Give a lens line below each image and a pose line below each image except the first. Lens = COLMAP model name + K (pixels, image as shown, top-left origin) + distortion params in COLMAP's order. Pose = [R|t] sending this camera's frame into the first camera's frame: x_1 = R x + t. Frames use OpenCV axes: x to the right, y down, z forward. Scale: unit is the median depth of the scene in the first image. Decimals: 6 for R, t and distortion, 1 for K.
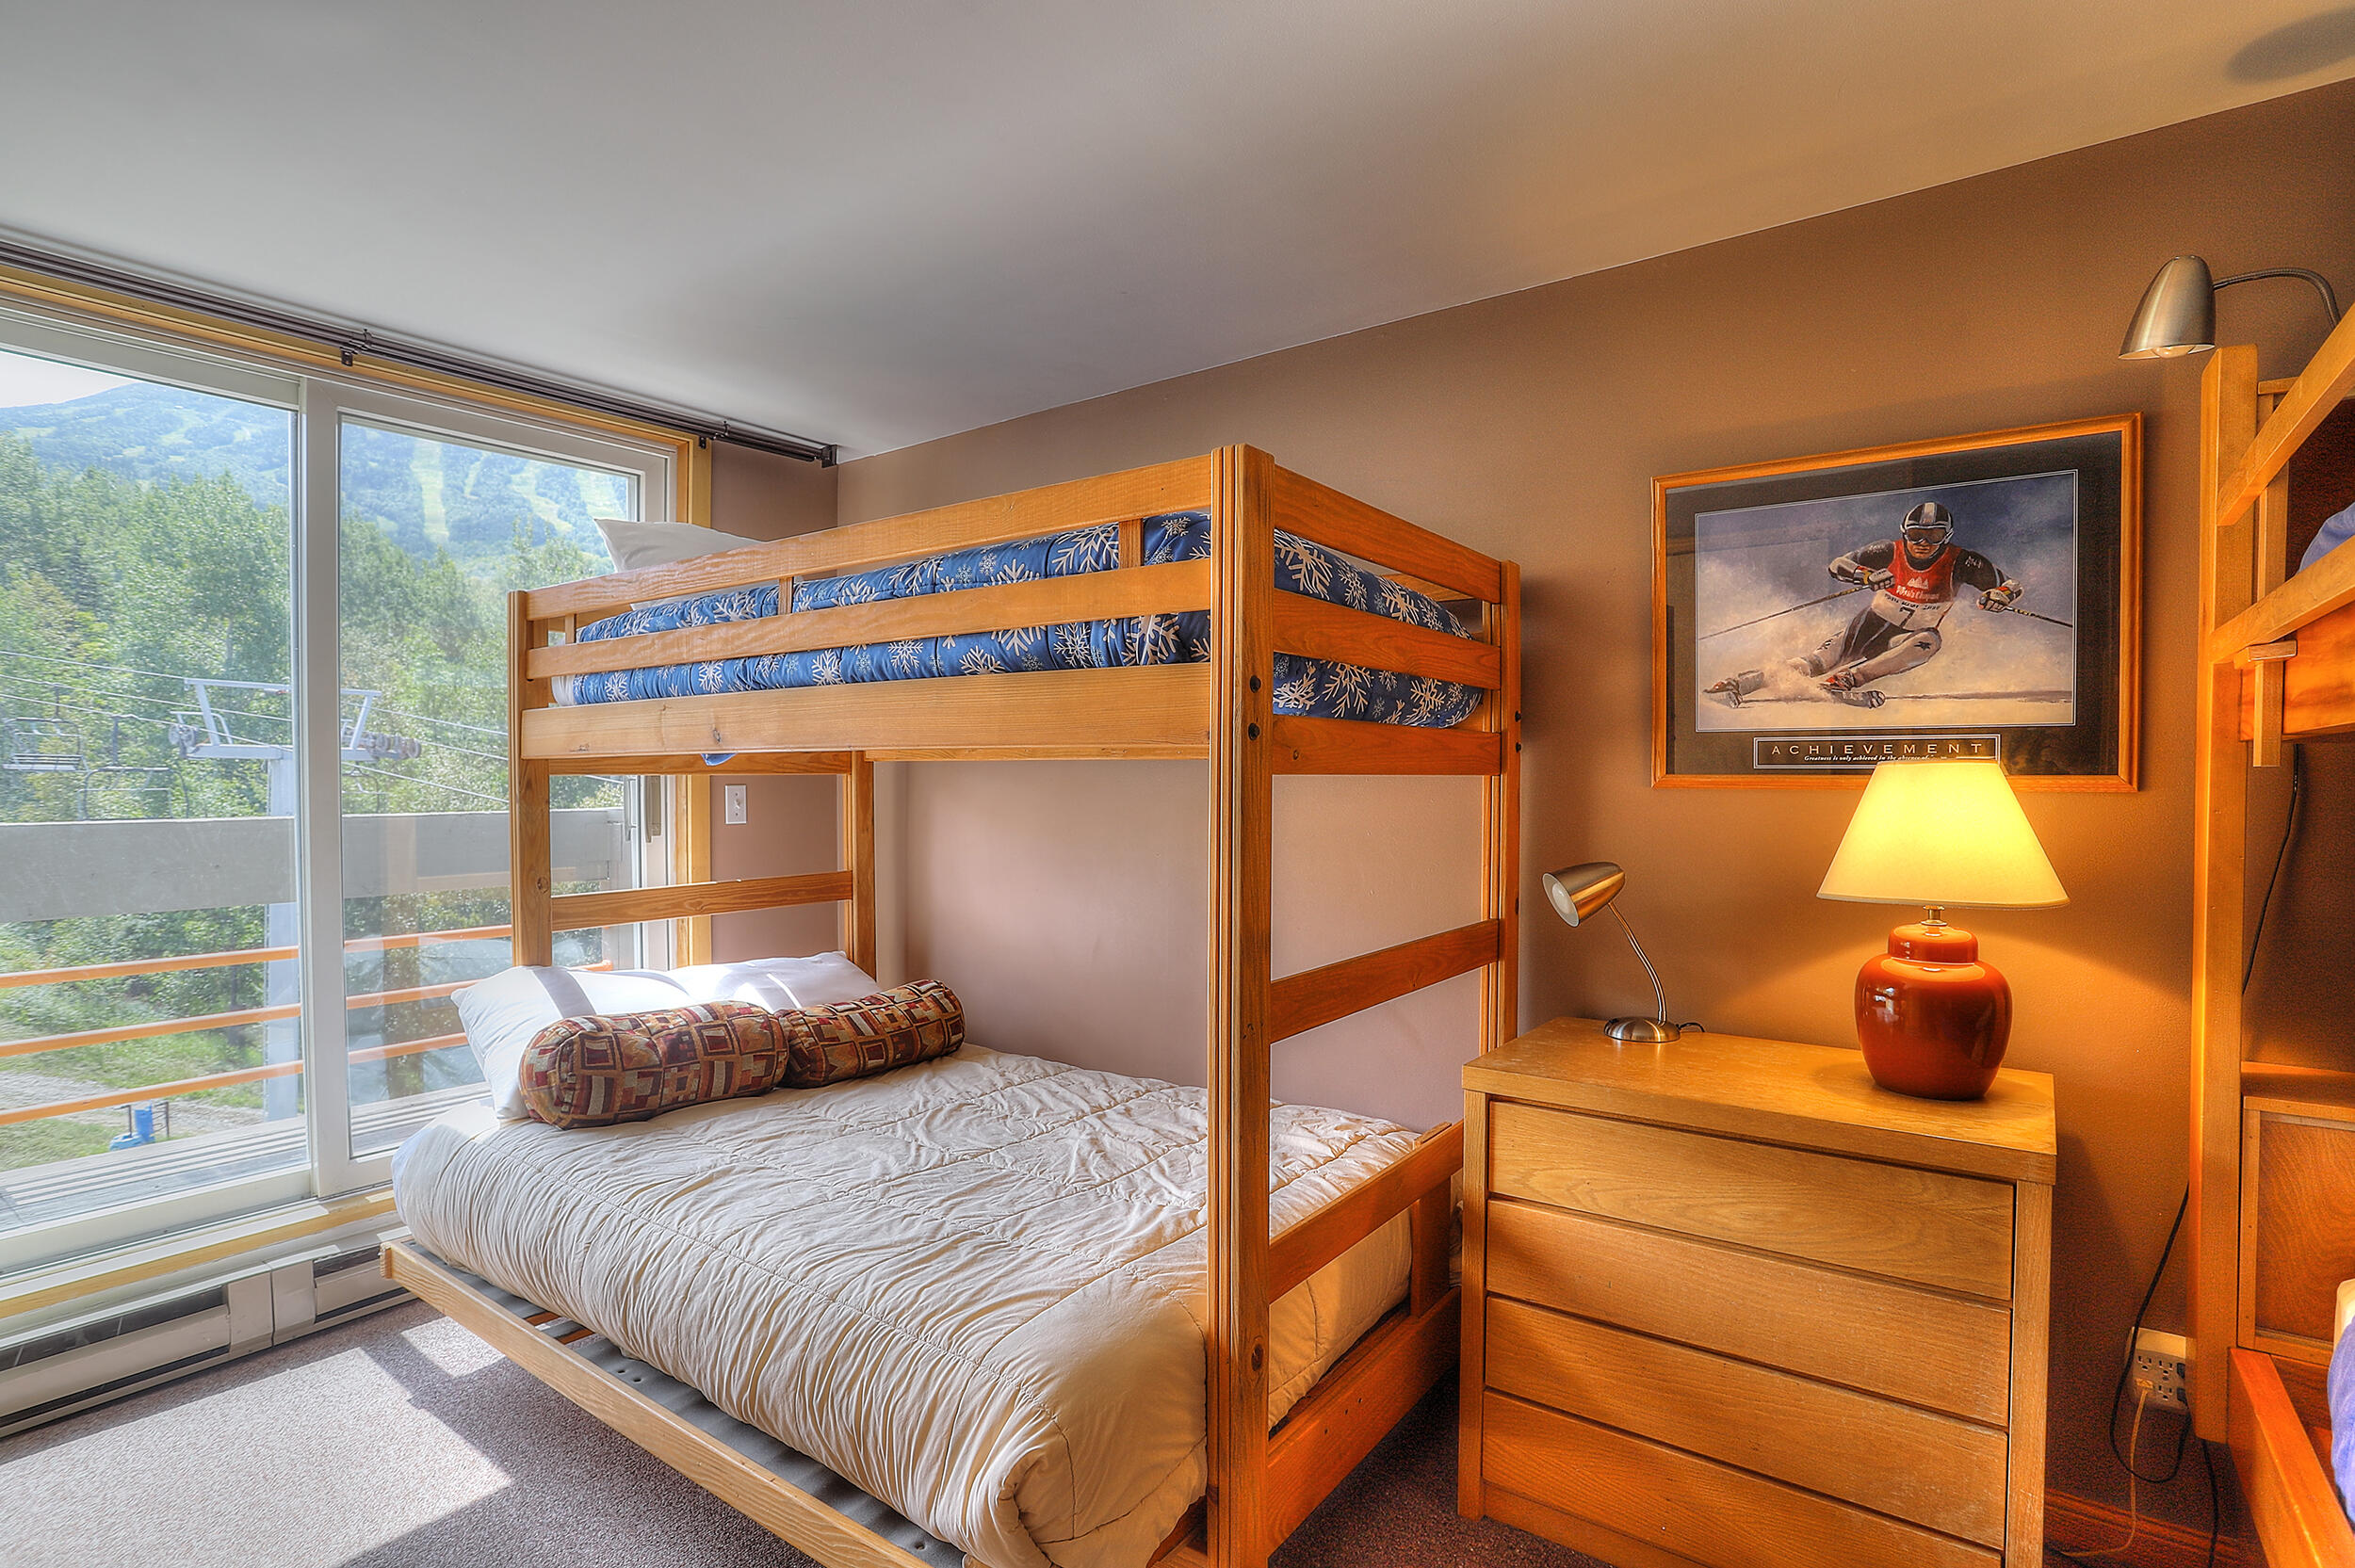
lens RADIAL K [[1169.8, 0, 1177.5], [0, 1169.8, 784.0], [0, 0, 1]] dist [-0.075684, 0.034611]
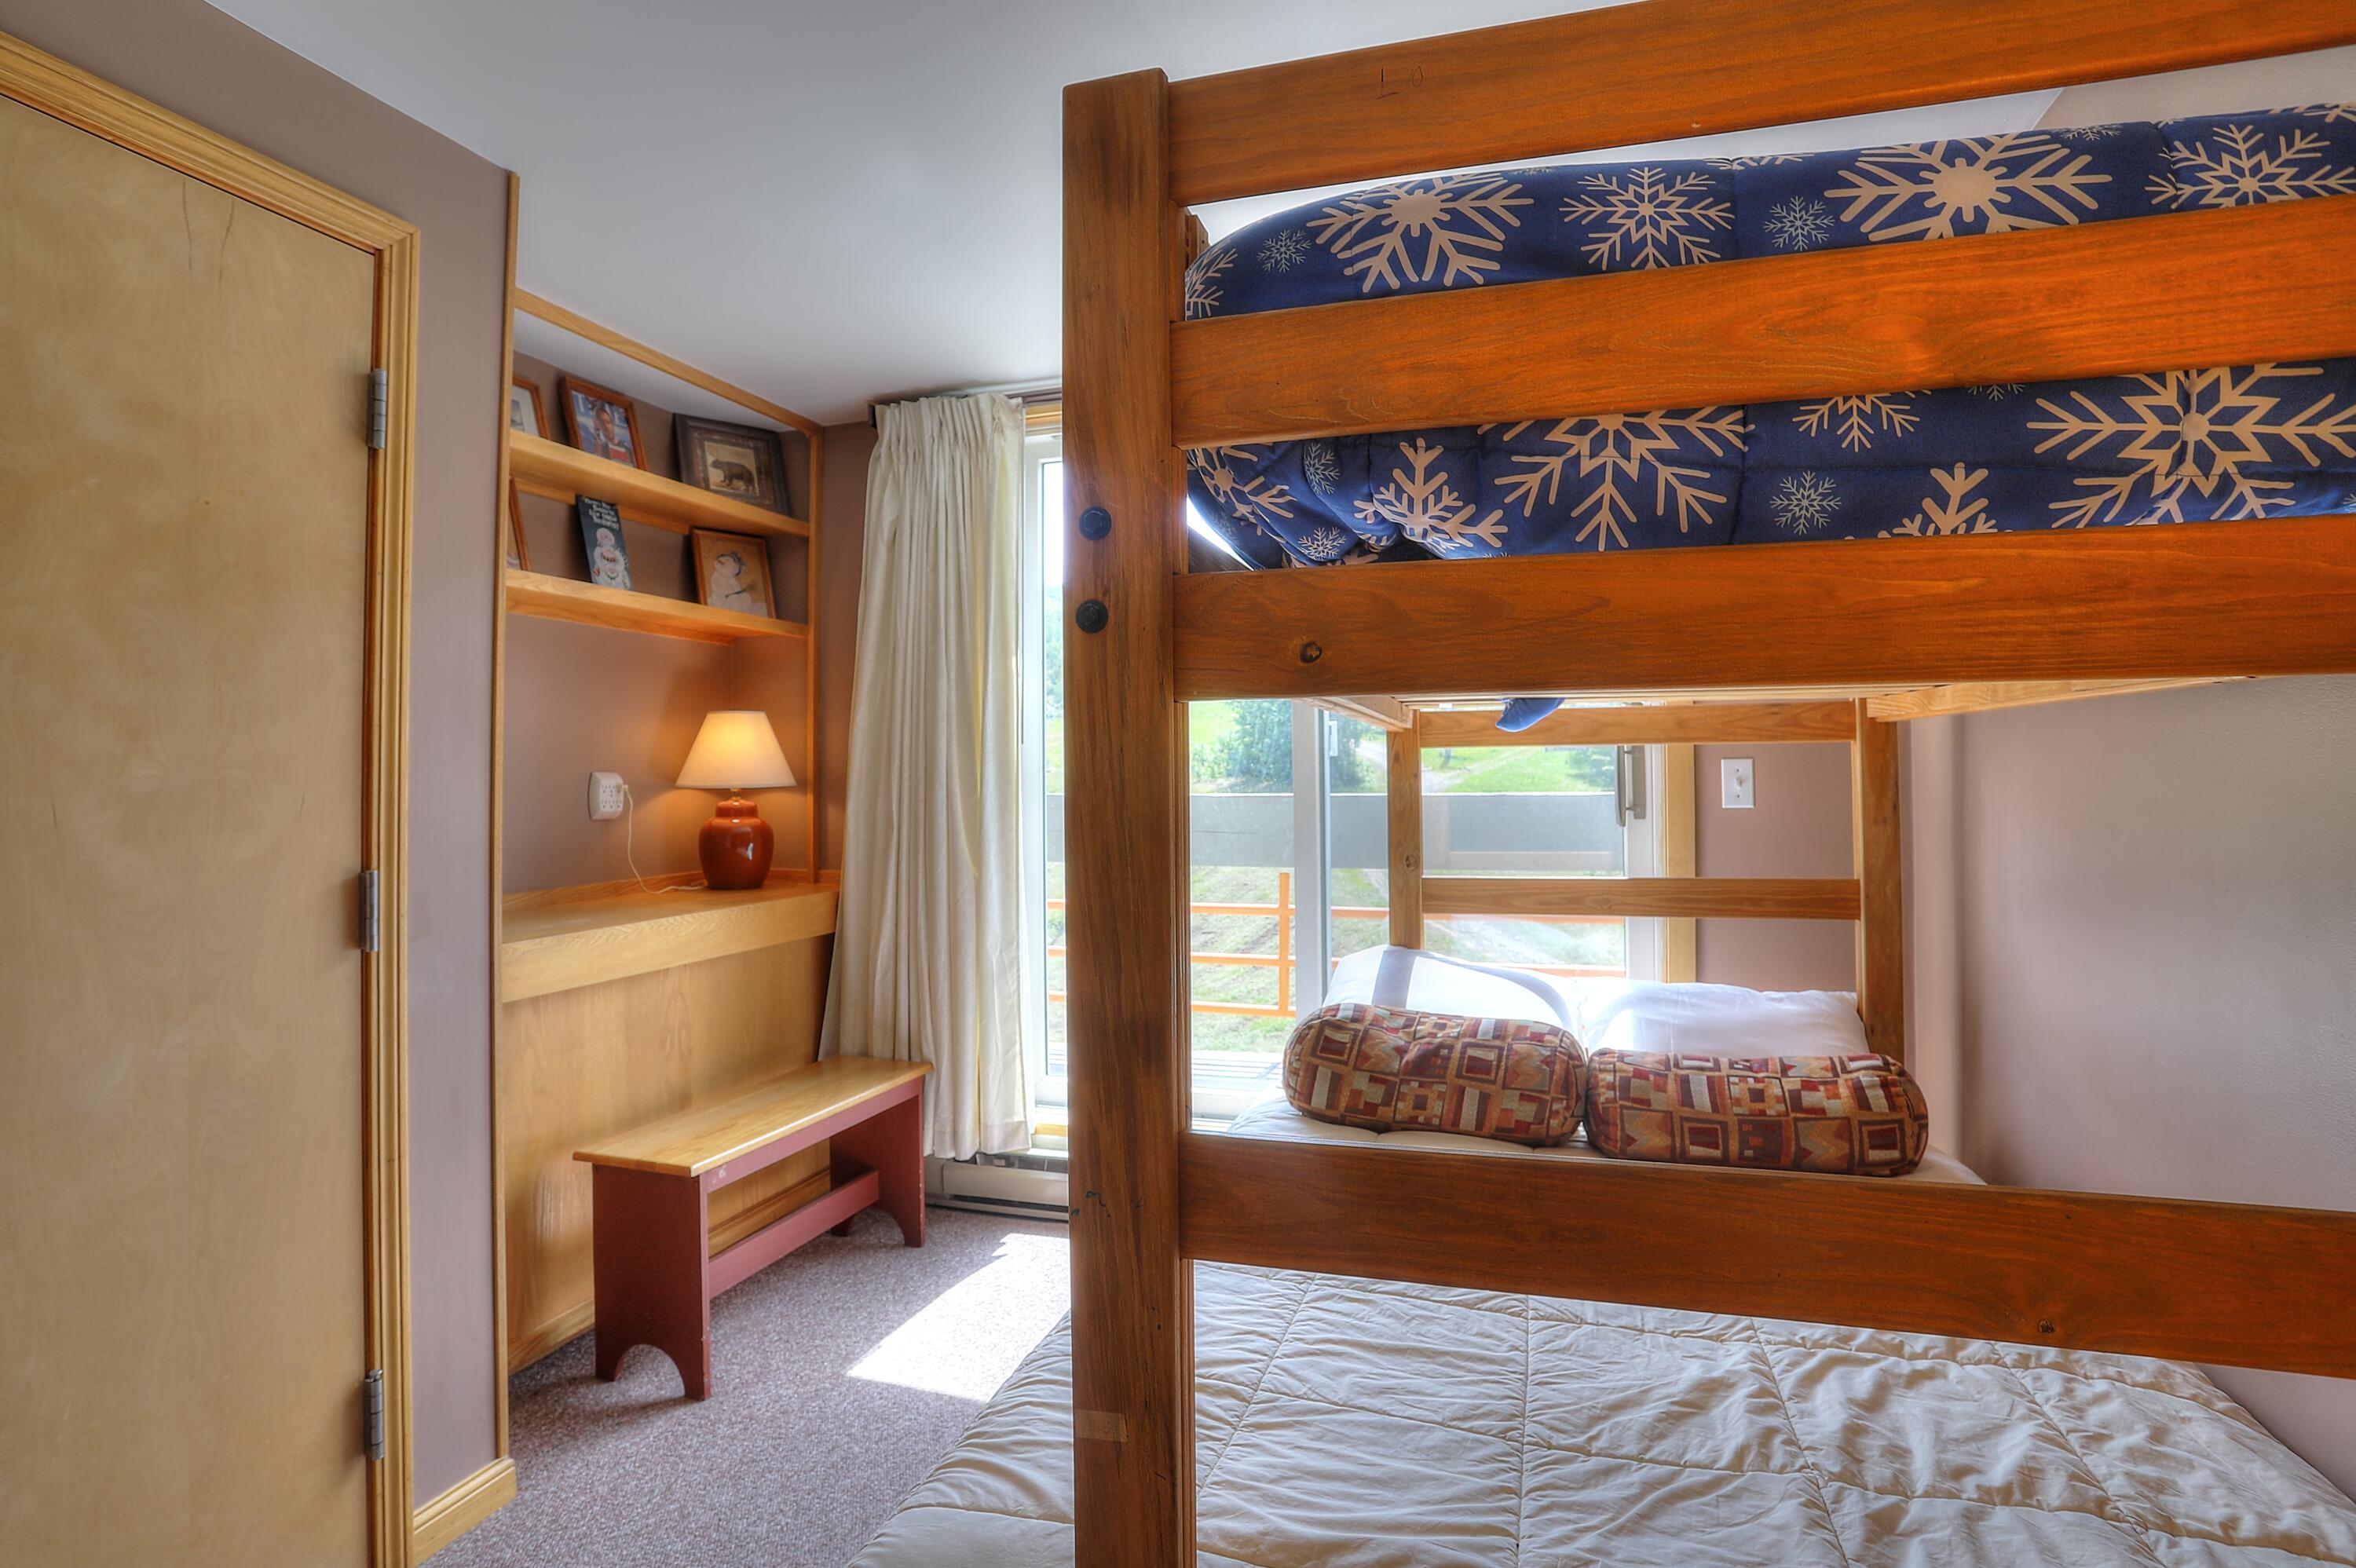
lens RADIAL K [[1182.6, 0, 1171.6], [0, 1182.6, 740.0], [0, 0, 1]] dist [-0.076540, 0.040310]
pose [[0.311840, -0.030084, -0.949658, 0.389982], [0.003112, 0.999526, -0.030642, 0.016750], [0.950129, 0.006600, 0.311786, 0.603964]]
